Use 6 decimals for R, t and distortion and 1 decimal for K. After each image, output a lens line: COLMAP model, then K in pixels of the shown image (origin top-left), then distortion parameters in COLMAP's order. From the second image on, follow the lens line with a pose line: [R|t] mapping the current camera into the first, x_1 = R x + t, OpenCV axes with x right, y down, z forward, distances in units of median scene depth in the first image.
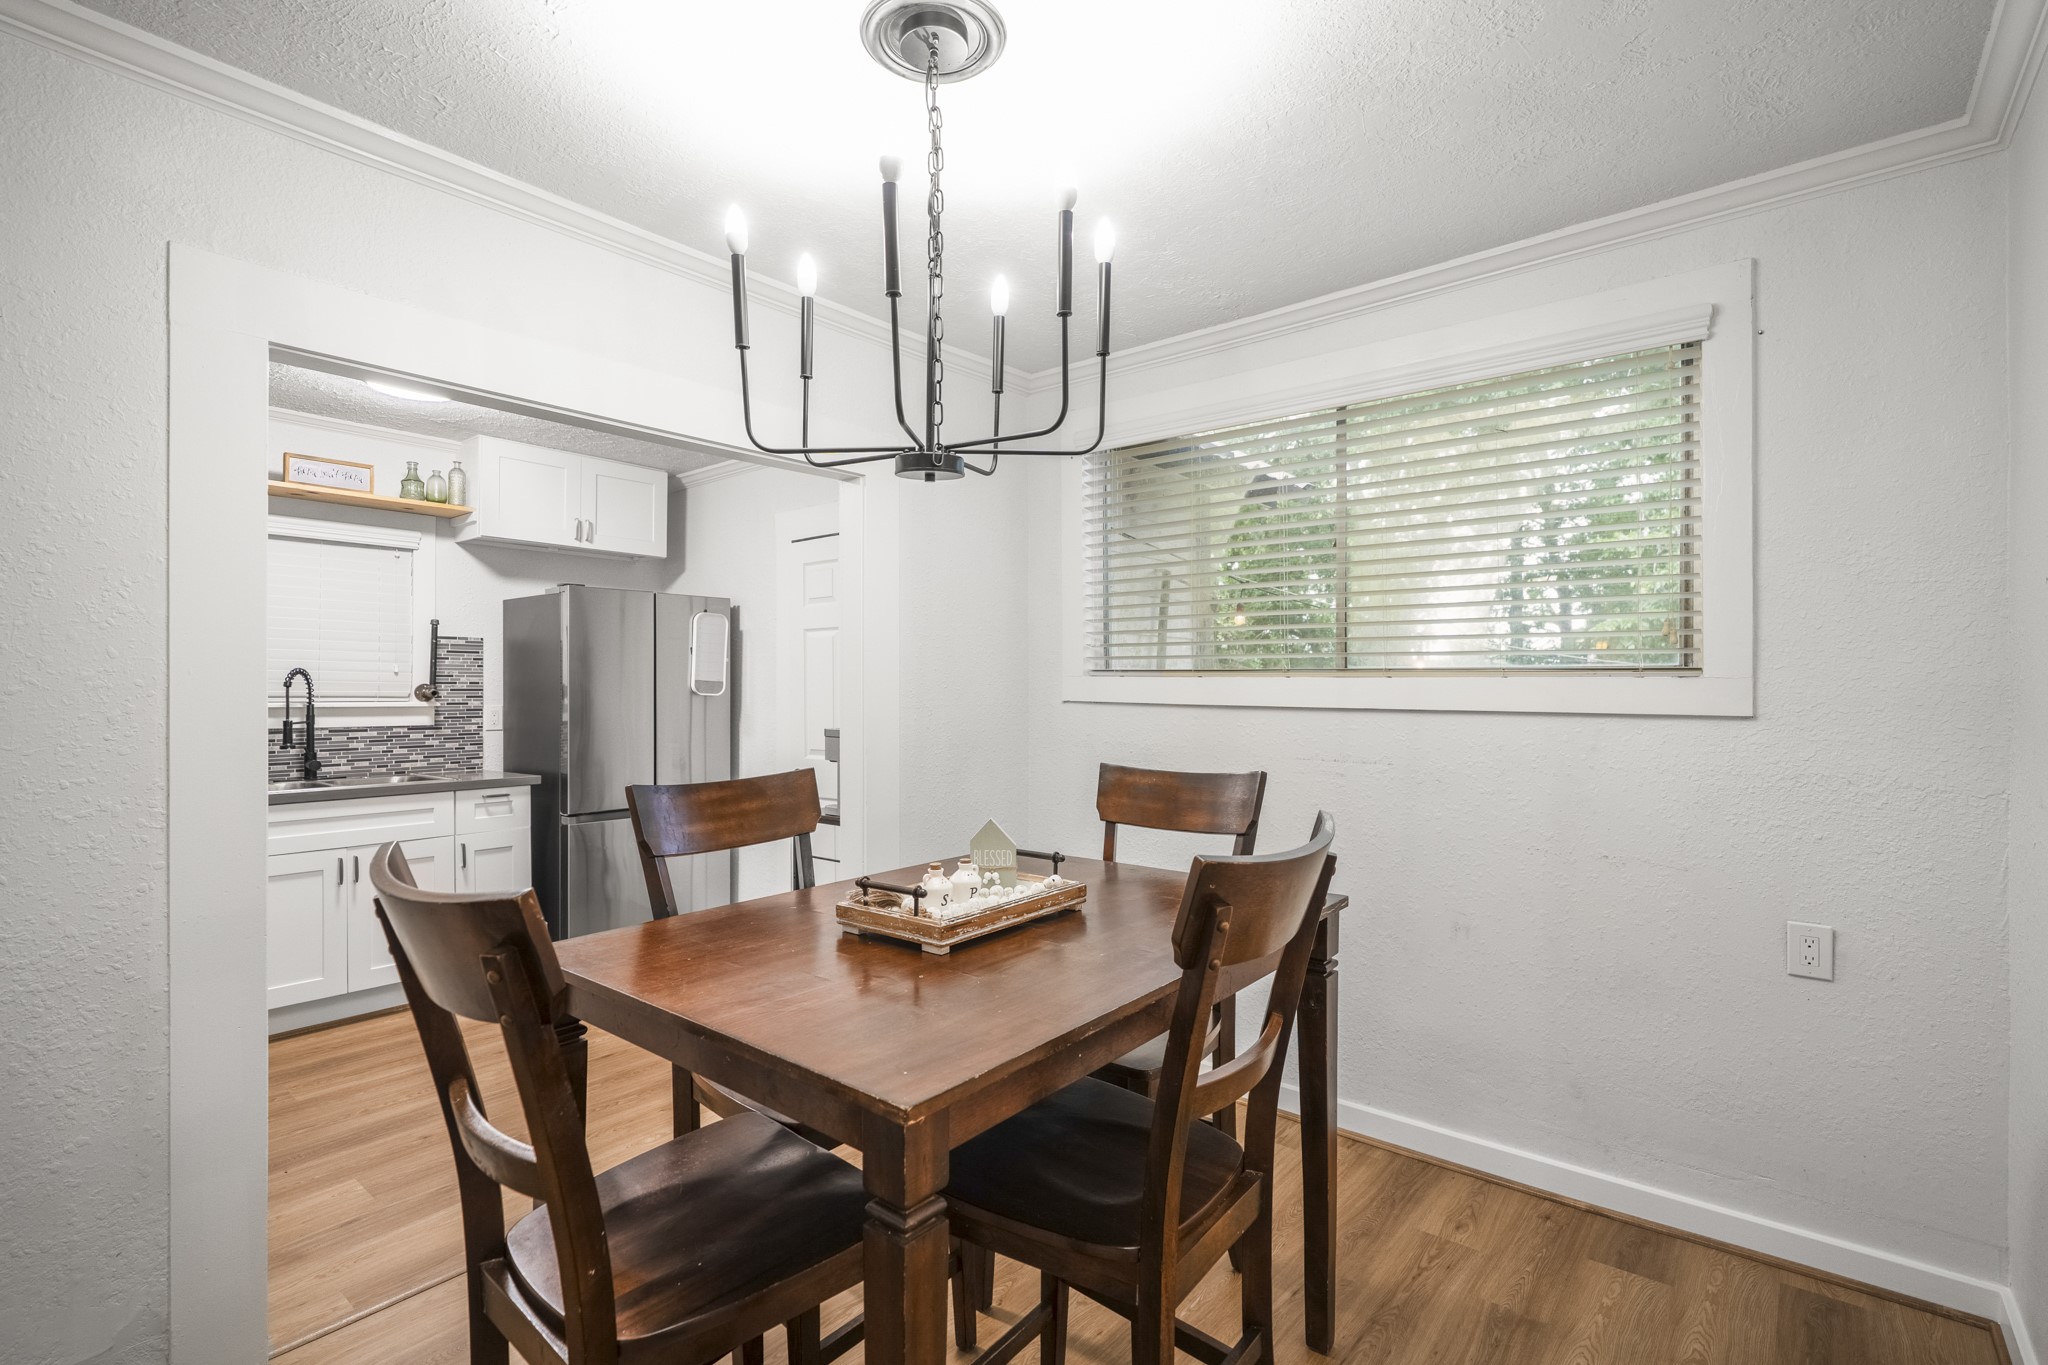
lens RADIAL K [[950.3, 0, 1029.8], [0, 950.3, 685.6], [0, 0, 1]] dist [-0.009299, 0.004064]
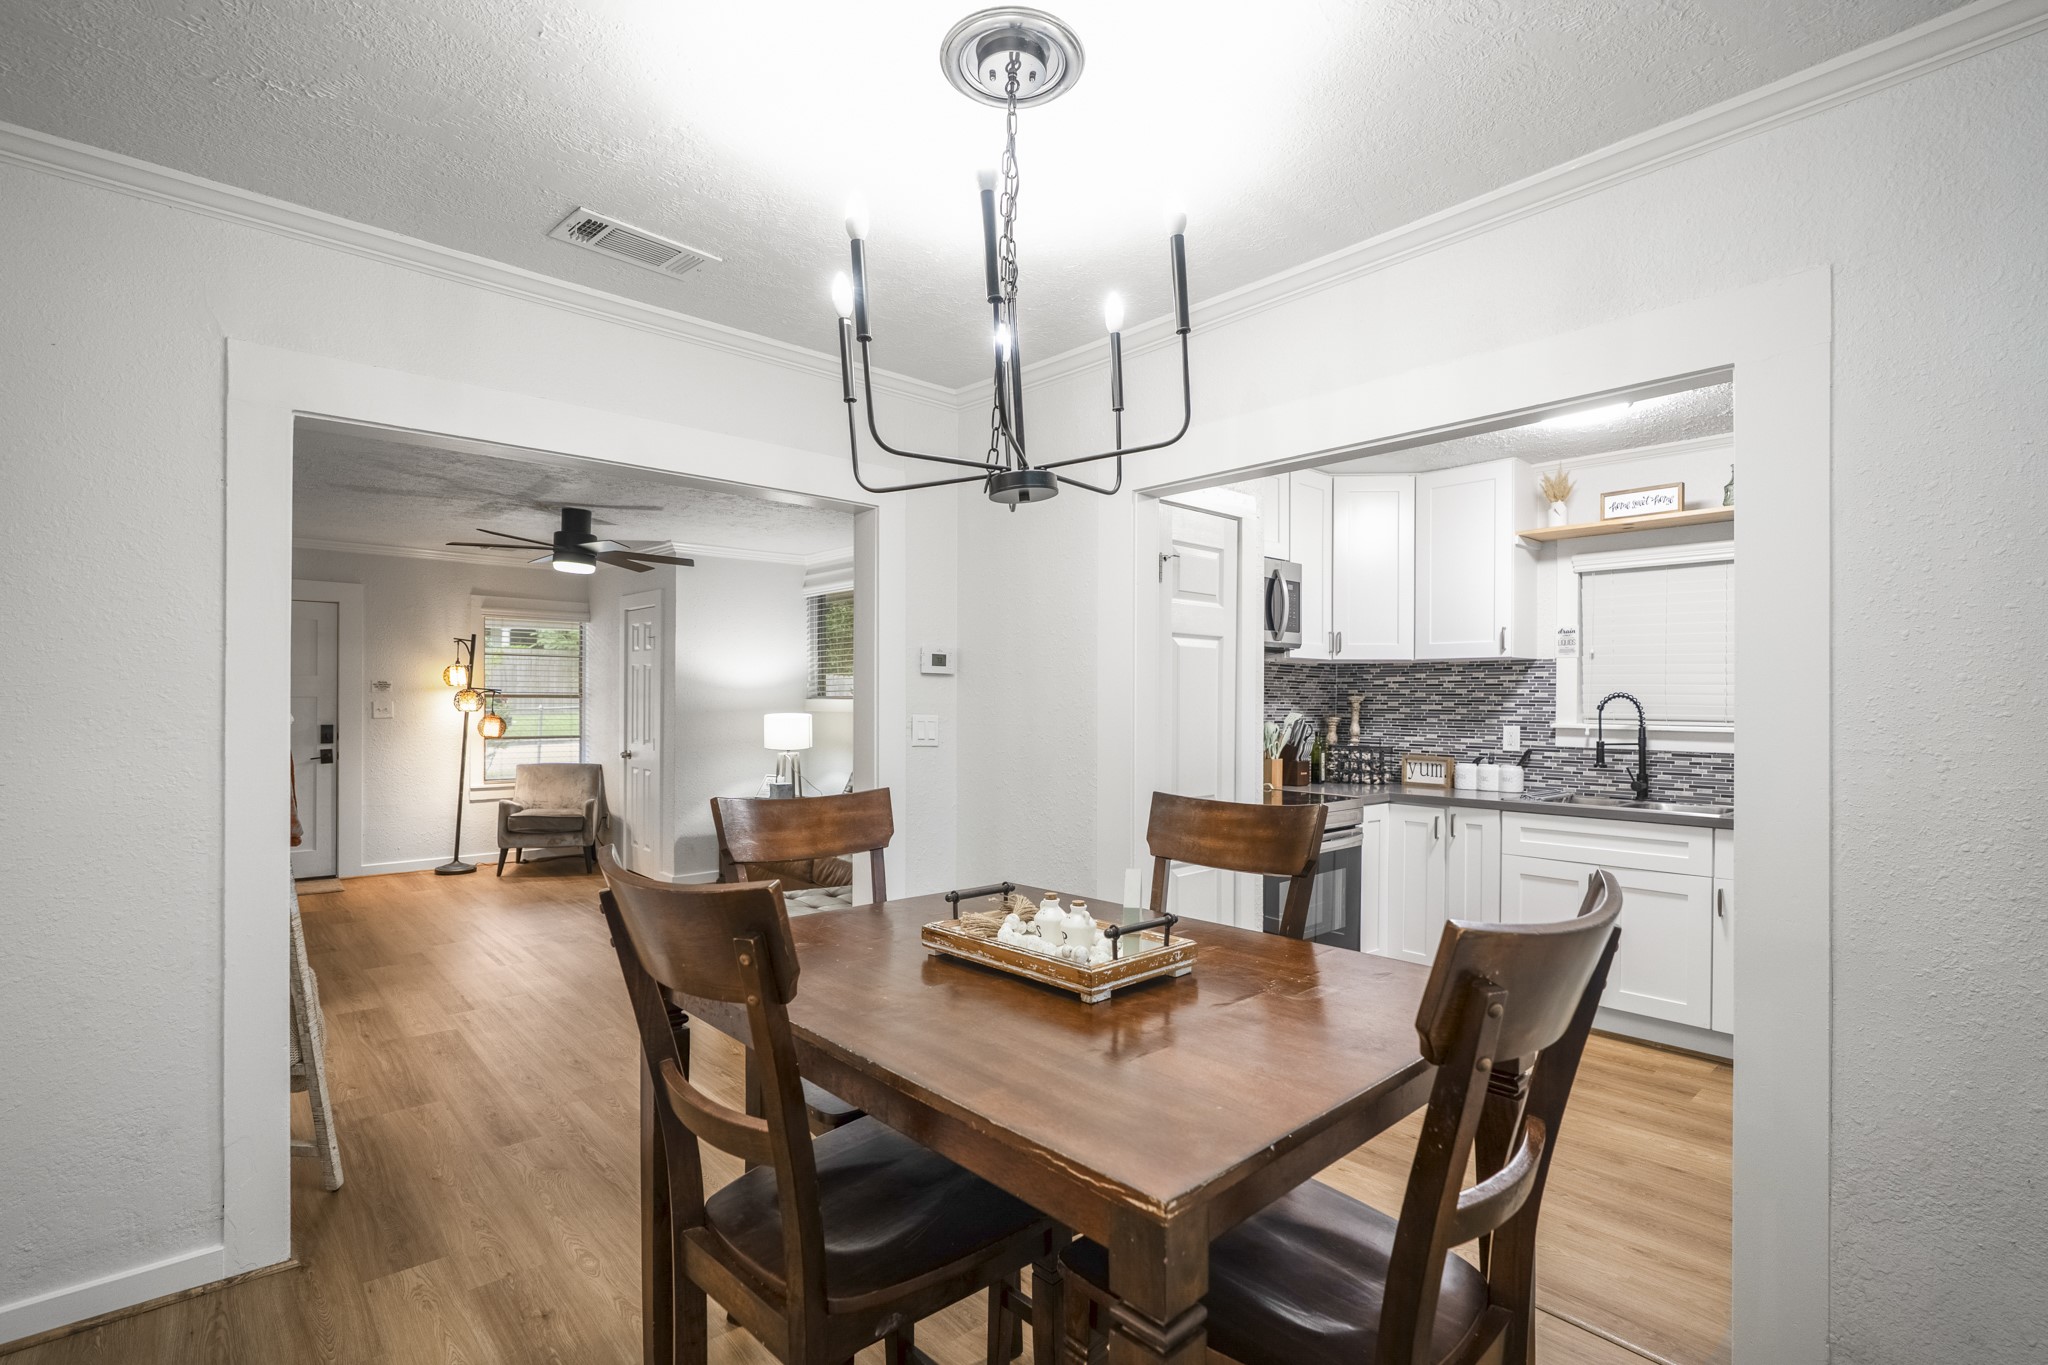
lens RADIAL K [[950.3, 0, 1023.7], [0, 950.3, 702.4], [0, 0, 1]] dist [-0.009299, 0.004064]
pose [[-0.141837, -0.003971, -0.989882, 0.341007], [-0.005432, 0.999980, -0.003234, -0.000379], [0.989875, 0.004918, -0.141856, 0.444240]]
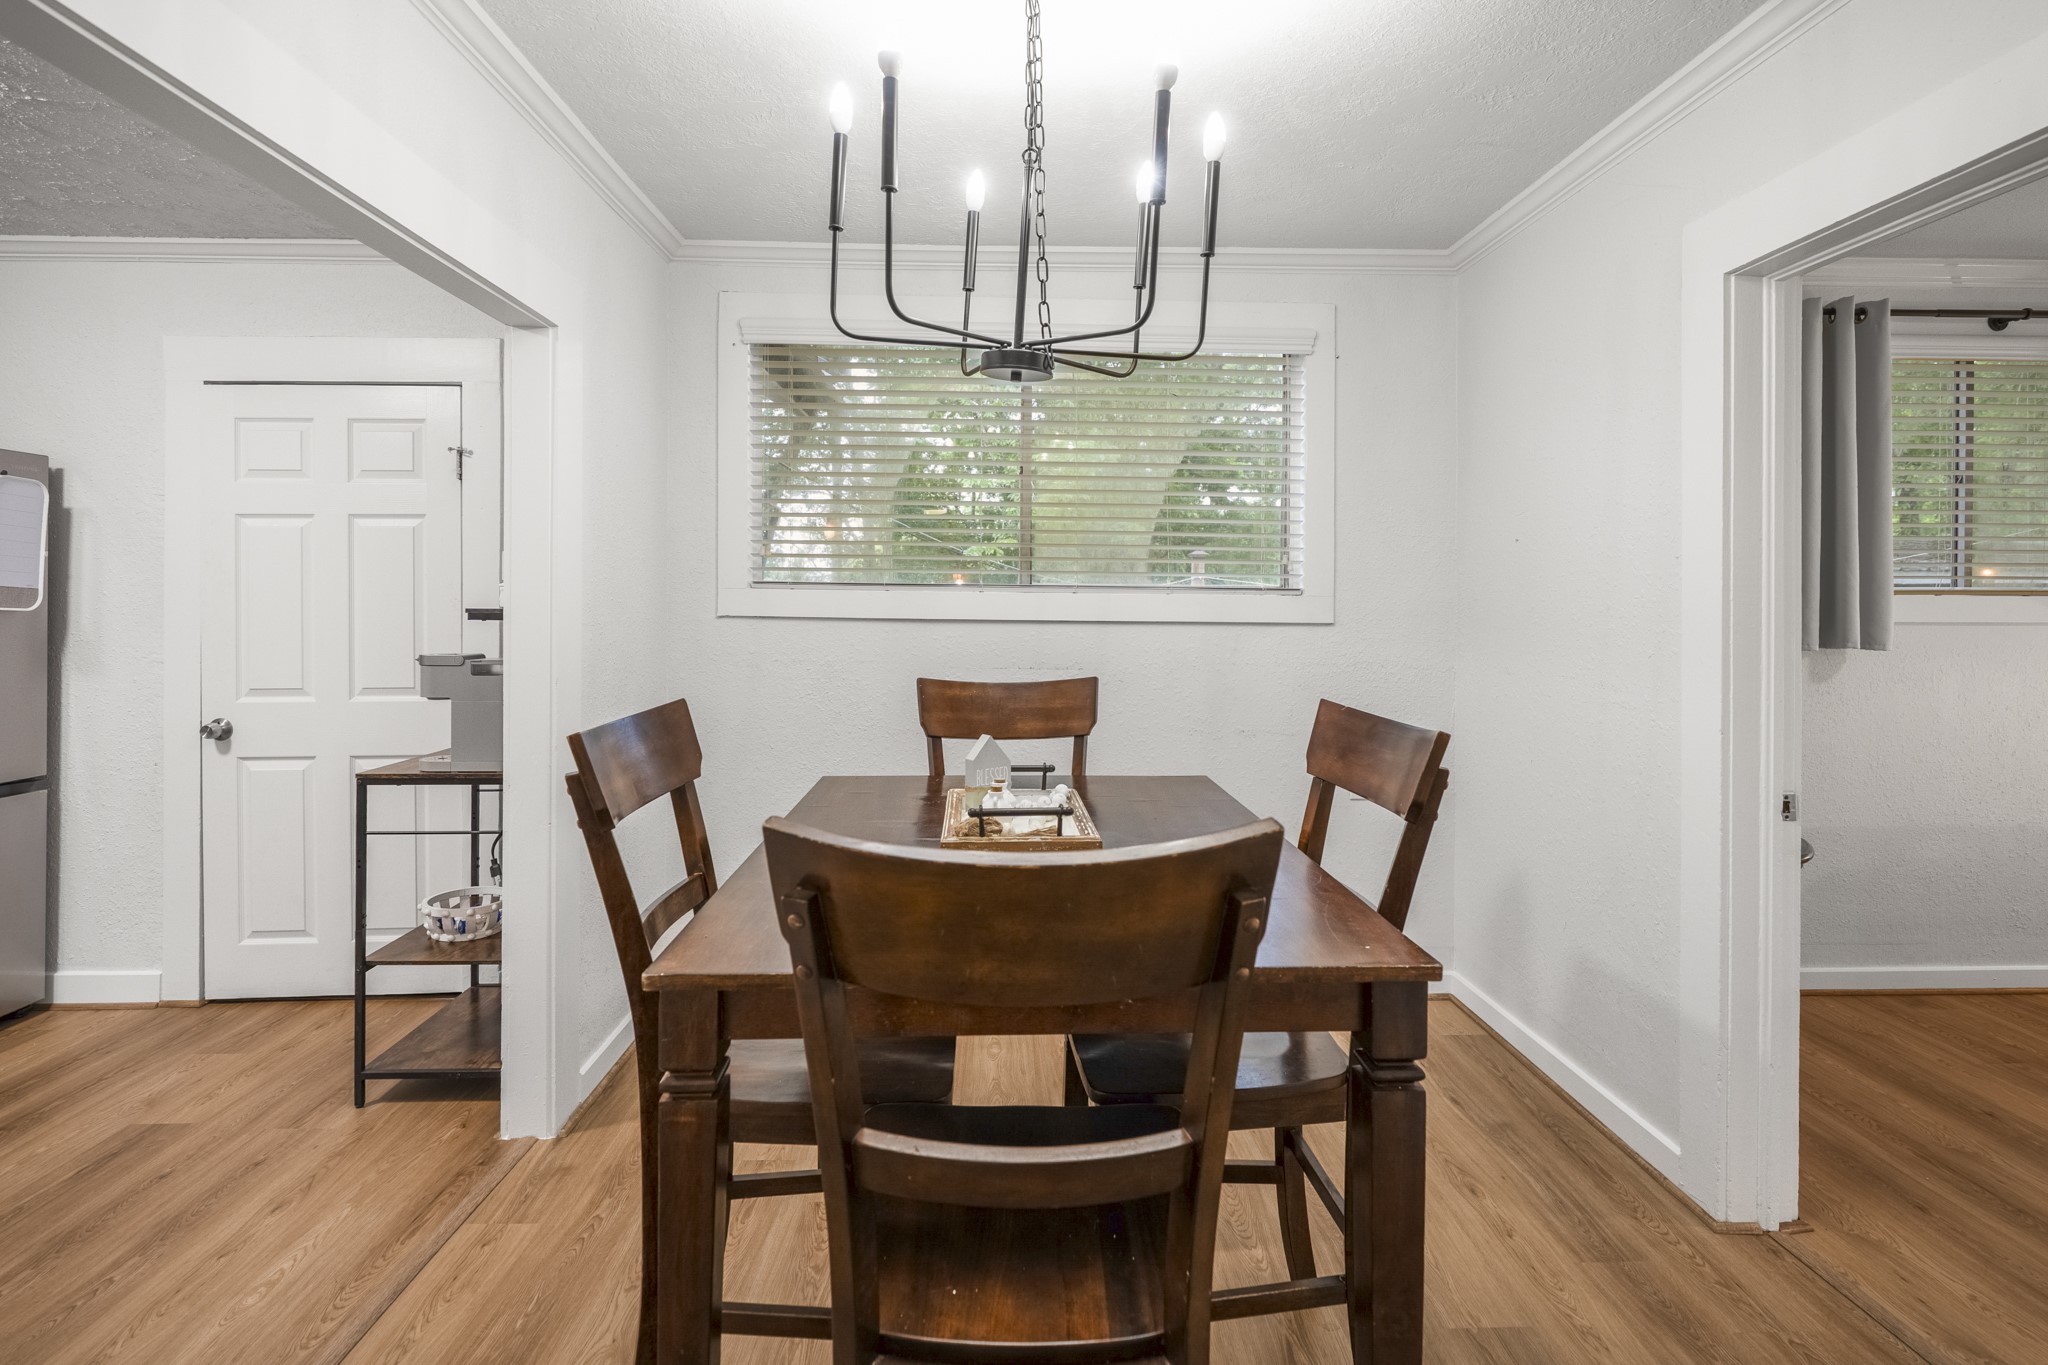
lens RADIAL K [[950.3, 0, 1026.4], [0, 950.3, 603.4], [0, 0, 1]] dist [-0.009299, 0.004064]
pose [[0.745661, 0.002924, 0.666319, -0.280303], [-0.005264, 0.999985, 0.001501, 0.001517], [-0.666305, -0.004627, 0.745665, 0.112019]]
